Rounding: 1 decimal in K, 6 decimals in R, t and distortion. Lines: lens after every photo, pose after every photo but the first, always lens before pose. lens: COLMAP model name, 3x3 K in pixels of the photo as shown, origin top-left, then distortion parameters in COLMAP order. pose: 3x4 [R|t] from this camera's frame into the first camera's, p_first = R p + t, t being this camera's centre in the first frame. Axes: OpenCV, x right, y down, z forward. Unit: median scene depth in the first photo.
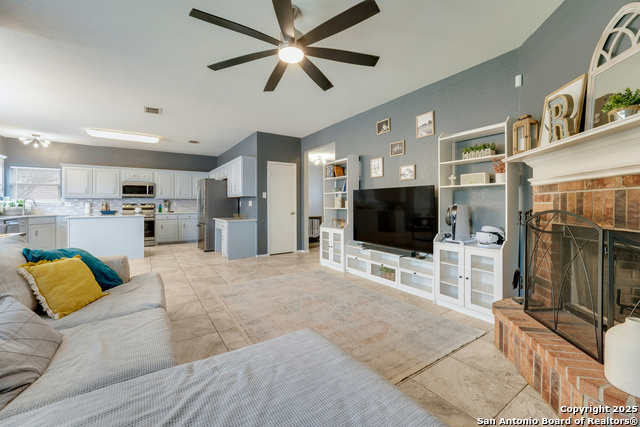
lens RADIAL K [[261.1, 0, 318.2], [0, 261.1, 206.3], [0, 0, 1]] dist [-0.014435, 0.000247]
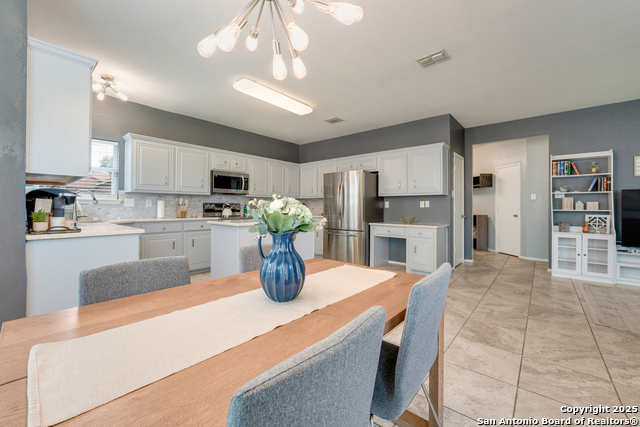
lens RADIAL K [[261.1, 0, 318.2], [0, 261.1, 206.3], [0, 0, 1]] dist [-0.014435, 0.000247]
pose [[0.960853, 0.006086, 0.276993, -0.813041], [-0.002792, 0.999921, -0.012287, 0.006694], [-0.277046, 0.011033, 0.960793, 0.336226]]
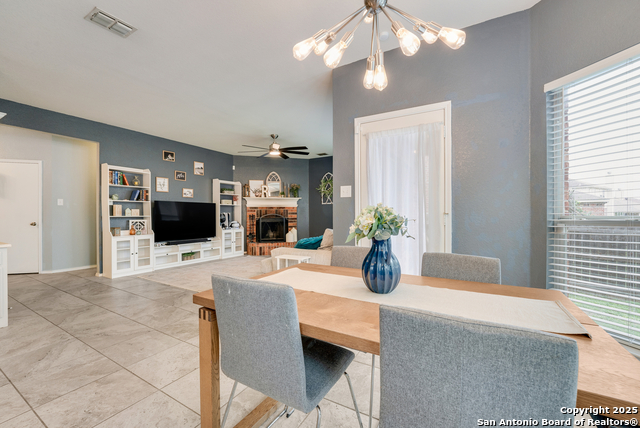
lens RADIAL K [[257.6, 0, 320.0], [0, 257.6, 214.0], [0, 0, 1]] dist [0.001597, 0.000181]
pose [[-0.444897, 0.002374, 0.895579, -0.941202], [0.009461, 0.999953, 0.002049, 0.004099], [-0.895532, 0.009385, -0.444898, 0.631900]]
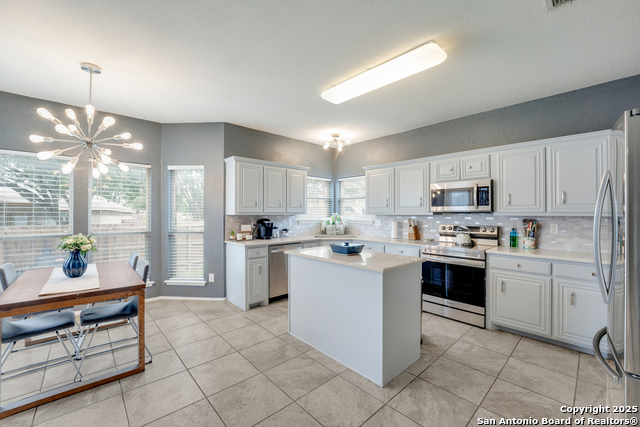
lens RADIAL K [[262.5, 0, 318.4], [0, 262.5, 210.5], [0, 0, 1]] dist [-0.016008, -0.000033]
pose [[0.155401, -0.004356, -0.987842, -0.314696], [-0.010451, 0.999927, -0.006054, -0.041347], [0.987796, 0.011265, 0.155344, 0.818375]]
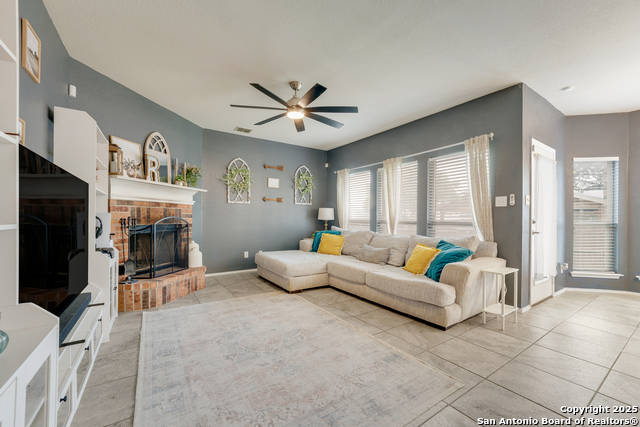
lens RADIAL K [[257.6, 0, 320.0], [0, 257.6, 213.5], [0, 0, 1]] dist [0.001597, 0.000181]
pose [[-0.999985, -0.004860, -0.002527, -0.090693], [-0.004840, 0.999958, -0.007767, -0.000031], [0.002565, -0.007755, -0.999967, 0.912051]]
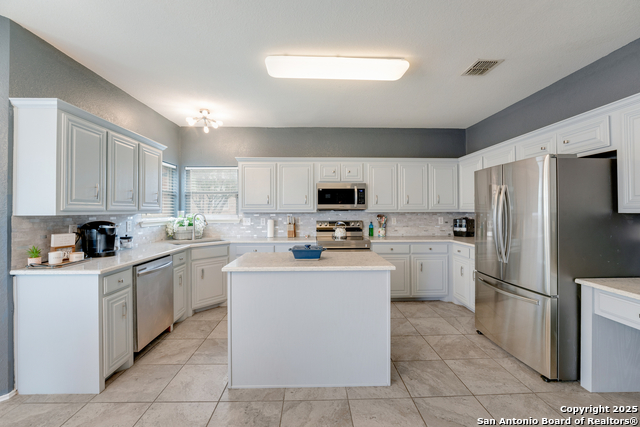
lens RADIAL K [[261.1, 0, 318.2], [0, 261.1, 206.3], [0, 0, 1]] dist [-0.014435, 0.000247]
pose [[0.847859, -0.006728, -0.530179, -0.539864], [-0.005032, 0.999772, -0.020734, -0.038521], [0.530198, 0.020247, 0.847632, 0.615487]]
